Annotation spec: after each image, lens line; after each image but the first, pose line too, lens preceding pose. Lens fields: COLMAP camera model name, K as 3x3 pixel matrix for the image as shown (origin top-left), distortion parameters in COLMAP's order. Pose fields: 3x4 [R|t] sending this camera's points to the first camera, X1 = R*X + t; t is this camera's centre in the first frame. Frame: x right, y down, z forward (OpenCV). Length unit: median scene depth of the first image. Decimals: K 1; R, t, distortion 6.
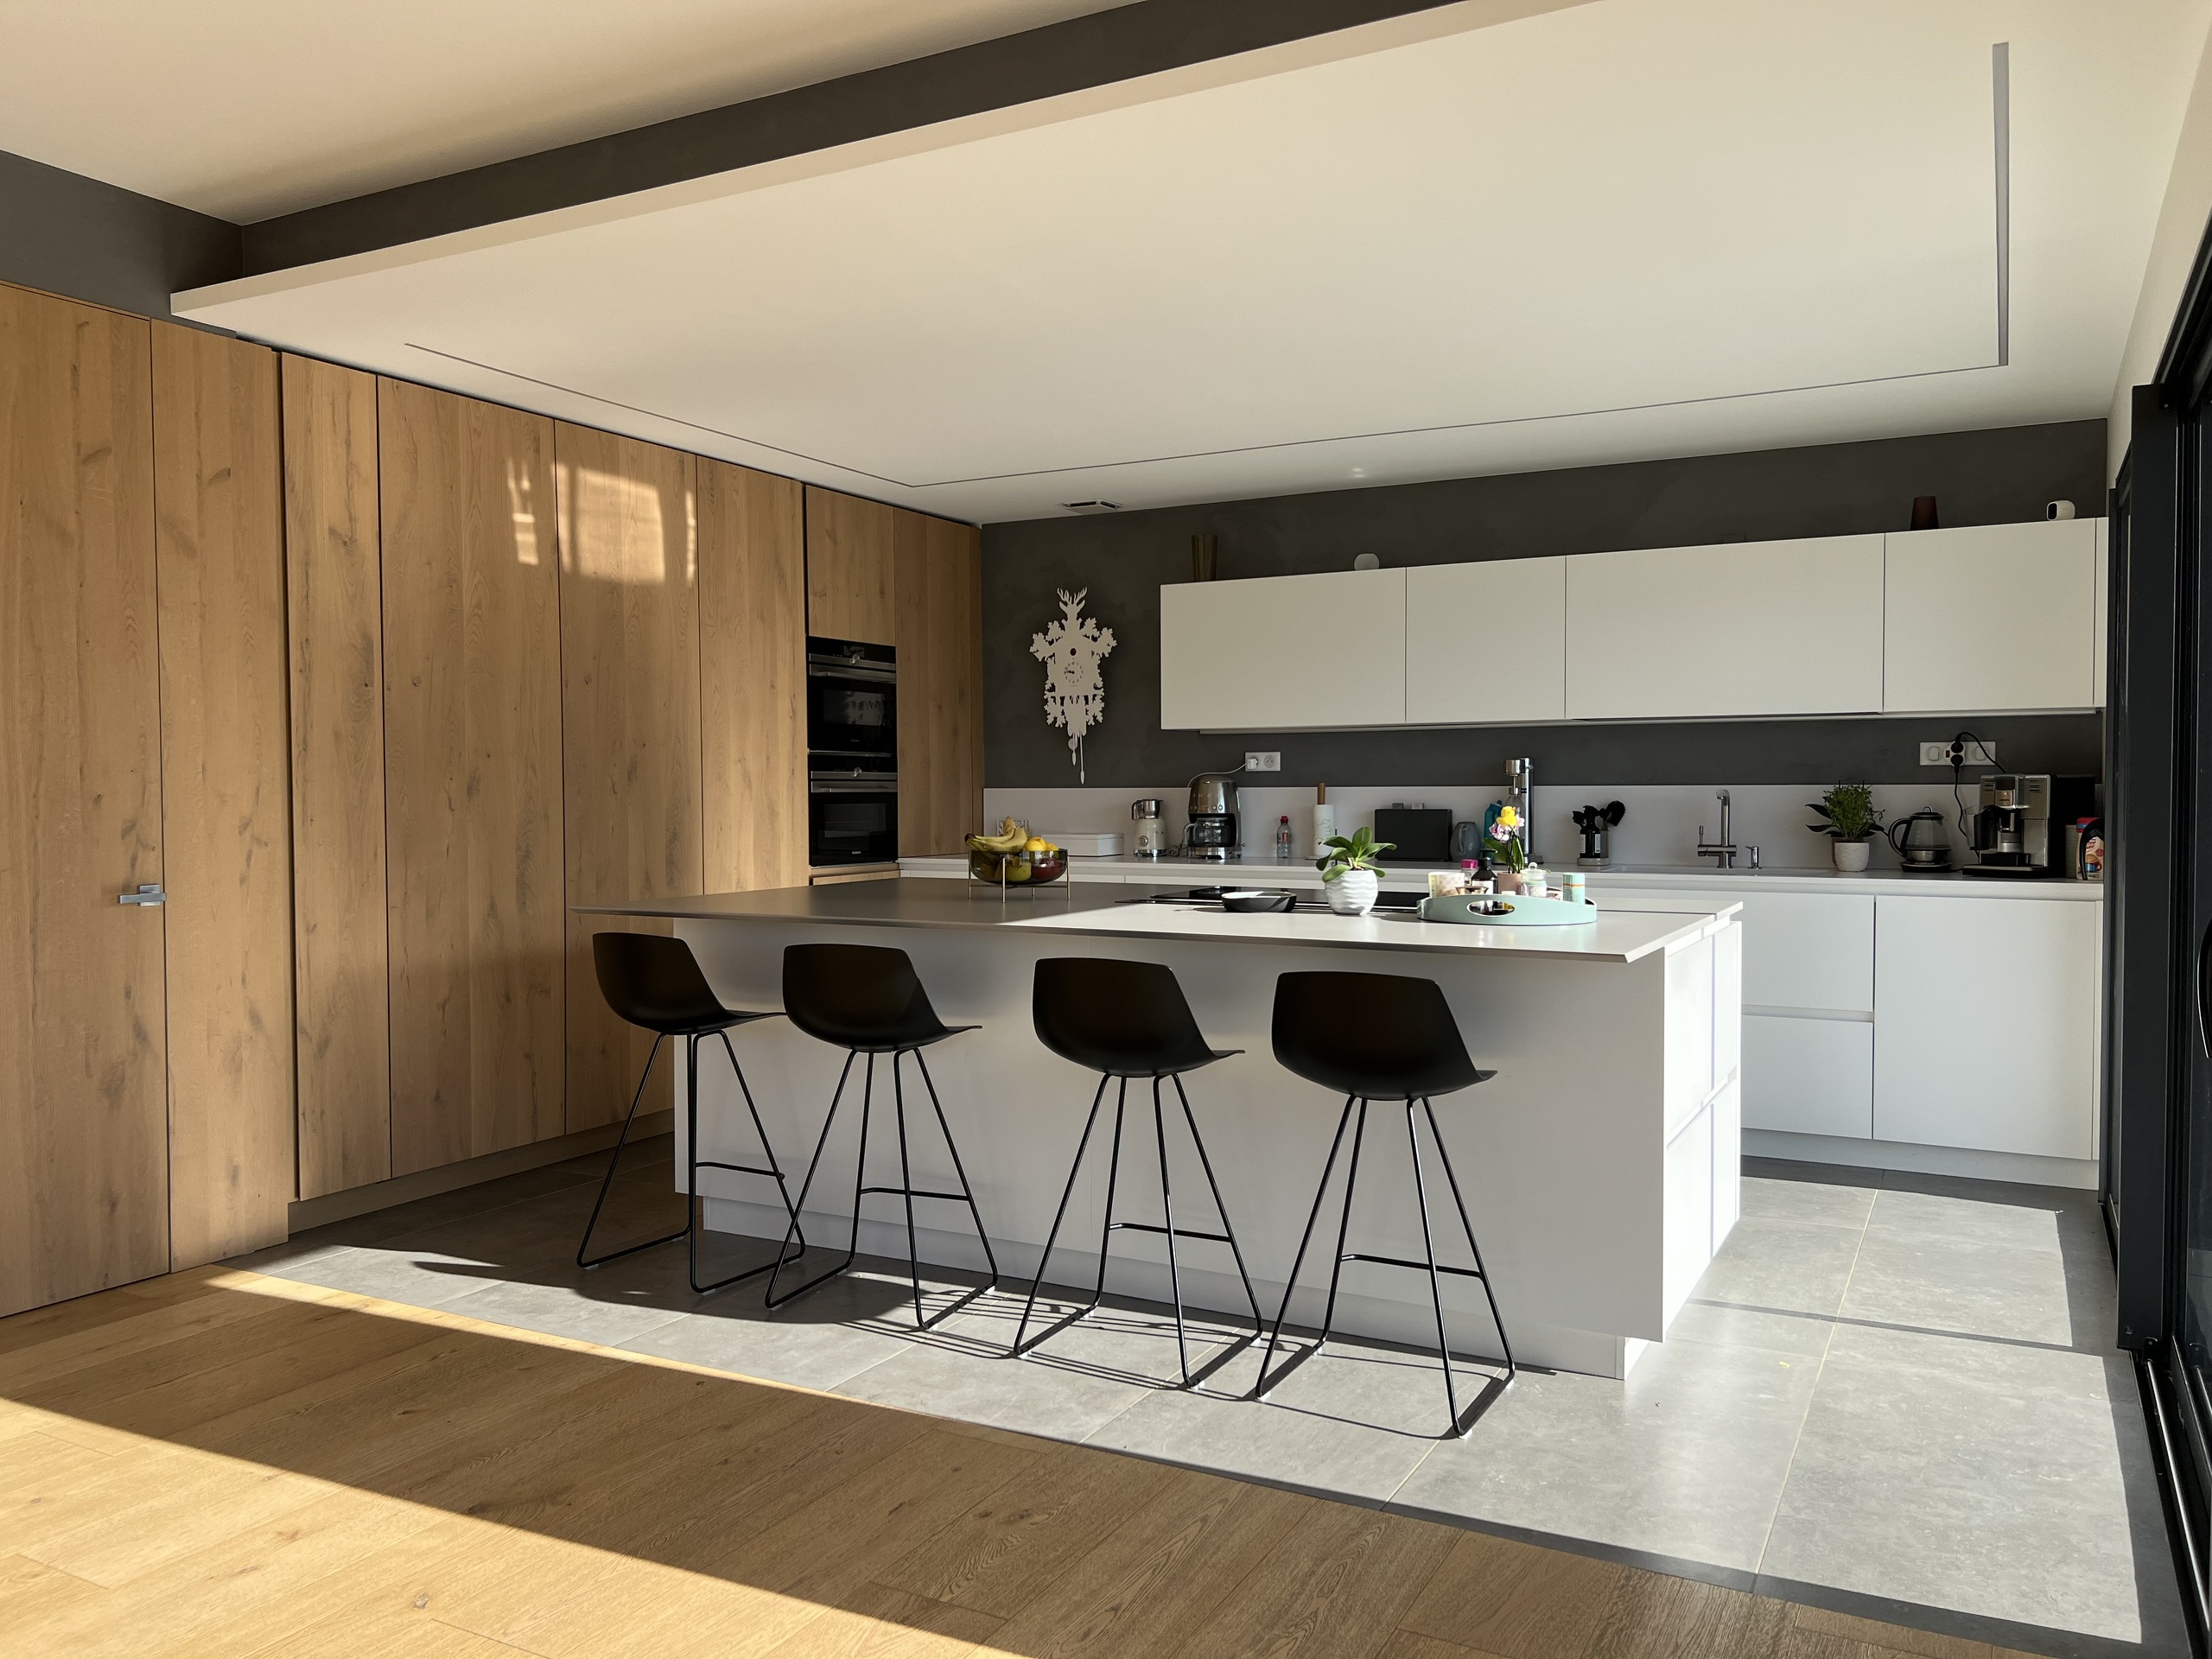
lens RADIAL K [[1666.0, 0, 1129.5], [0, 1666.0, 823.9], [0, 0, 1]] dist [-0.001291, -0.001489]
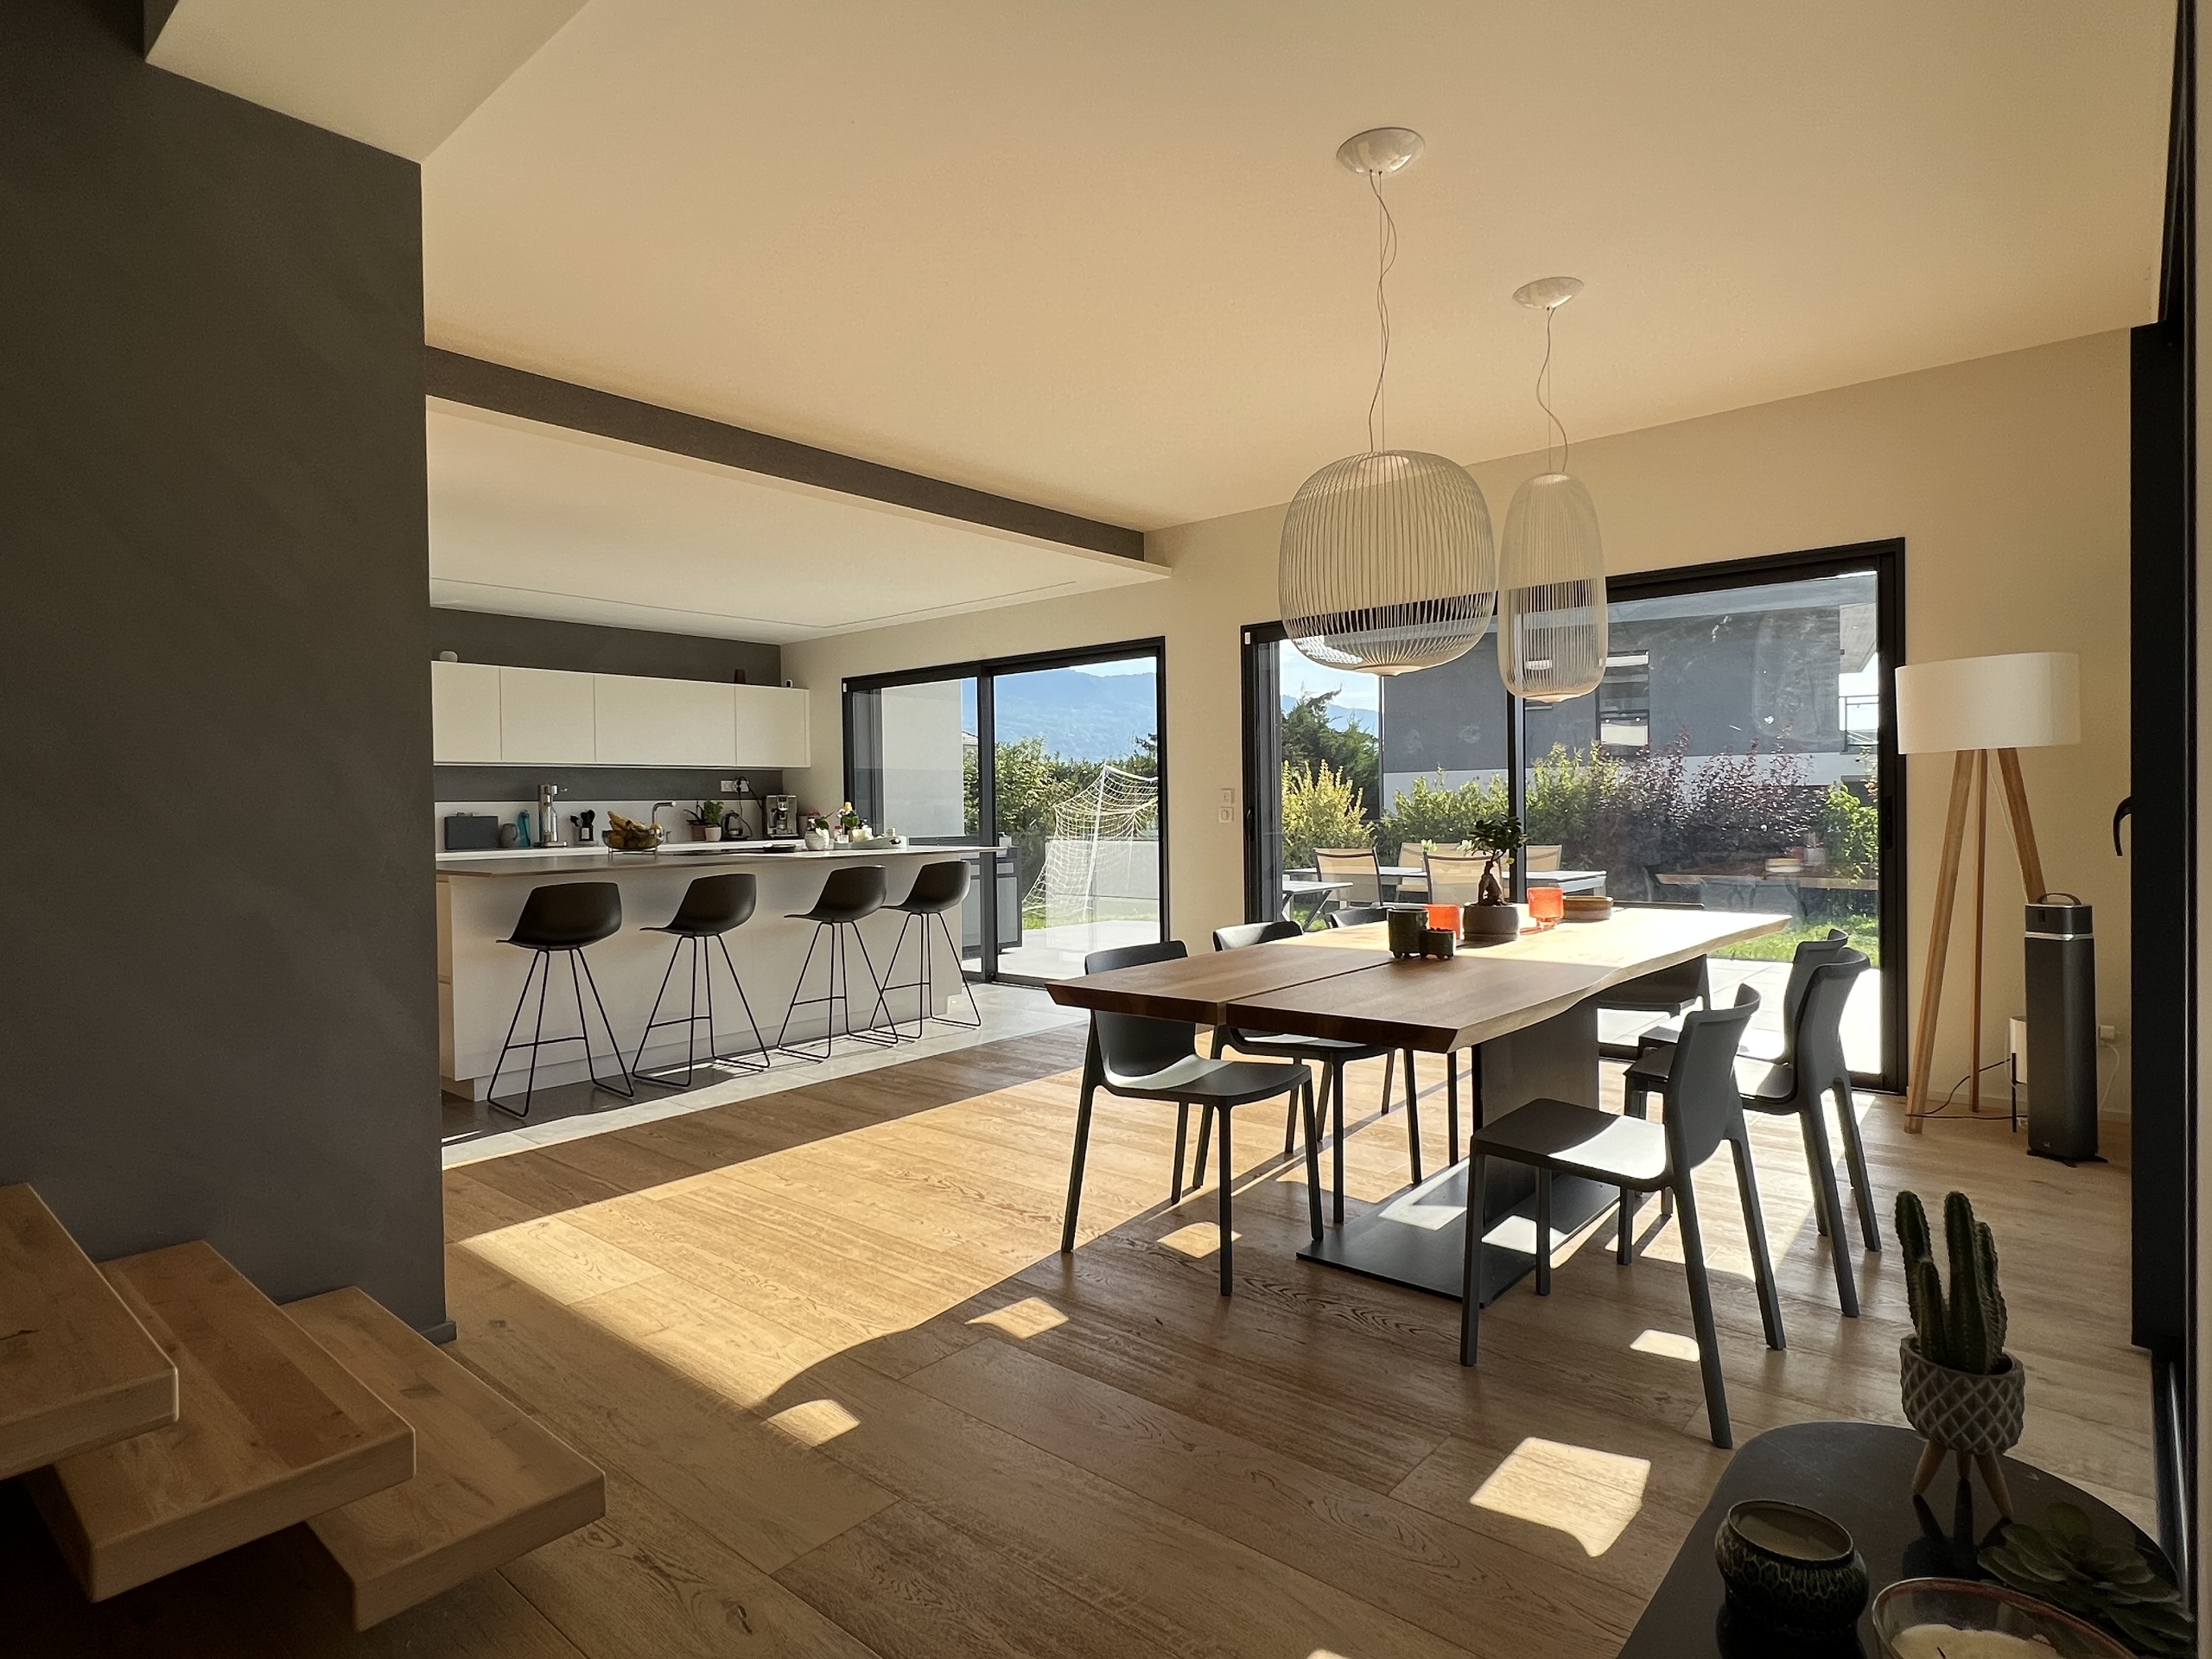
lens RADIAL K [[1127.8, 0, 1103.0], [0, 1127.8, 816.5], [0, 0, 1]] dist [-0.003124, -0.000376]
pose [[0.201337, -0.007014, 0.979497, -0.859152], [0.045281, 0.998972, -0.002154, 0.022608], [-0.978475, 0.044786, 0.201448, 0.235787]]
